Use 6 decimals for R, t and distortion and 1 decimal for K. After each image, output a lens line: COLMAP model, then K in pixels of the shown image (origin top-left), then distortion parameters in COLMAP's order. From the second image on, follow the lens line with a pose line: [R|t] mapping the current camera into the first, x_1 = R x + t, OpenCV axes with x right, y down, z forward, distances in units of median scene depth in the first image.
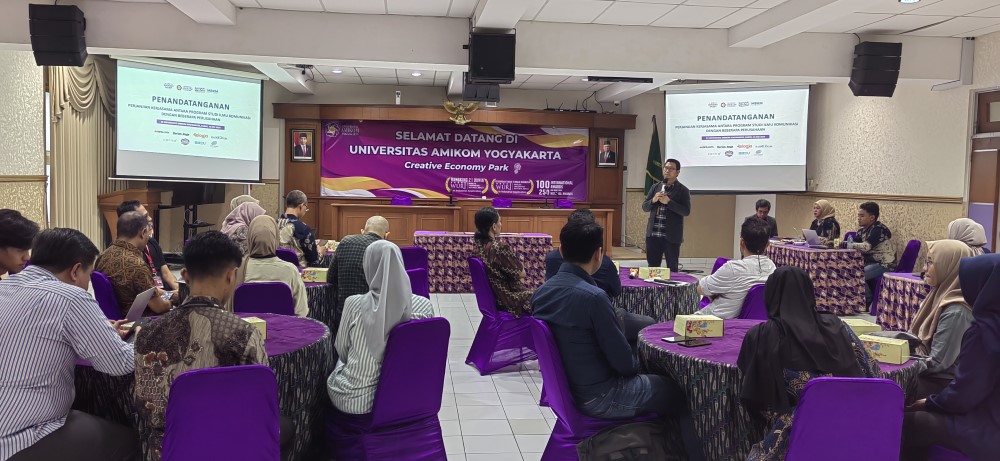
lens RADIAL K [[801.1, 0, 500.2], [0, 801.1, 265.7], [0, 0, 1]] dist [0.057091, -0.007049]
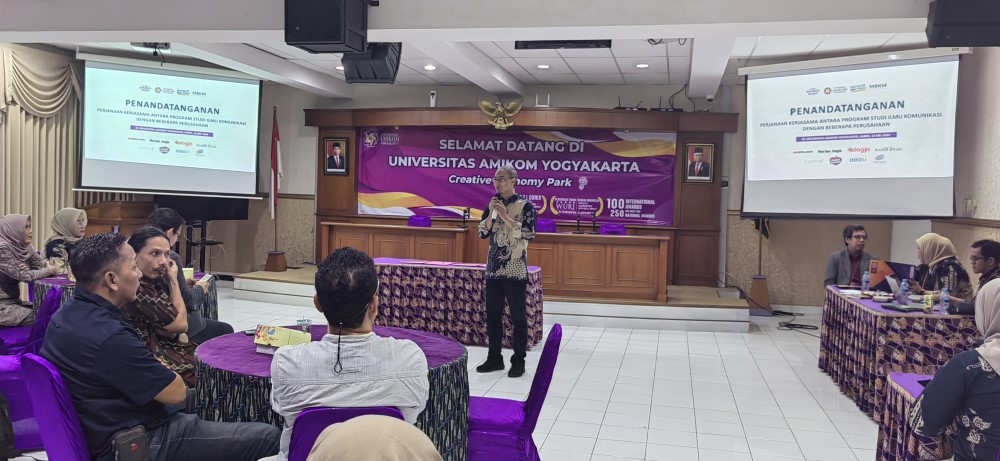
lens RADIAL K [[801.1, 0, 500.2], [0, 801.1, 265.7], [0, 0, 1]] dist [0.057091, -0.007049]
pose [[0.945243, 0.036756, -0.324291, 0.209635], [-0.046140, 0.998708, -0.021295, -0.018844], [0.323090, 0.035091, 0.945718, 0.223453]]
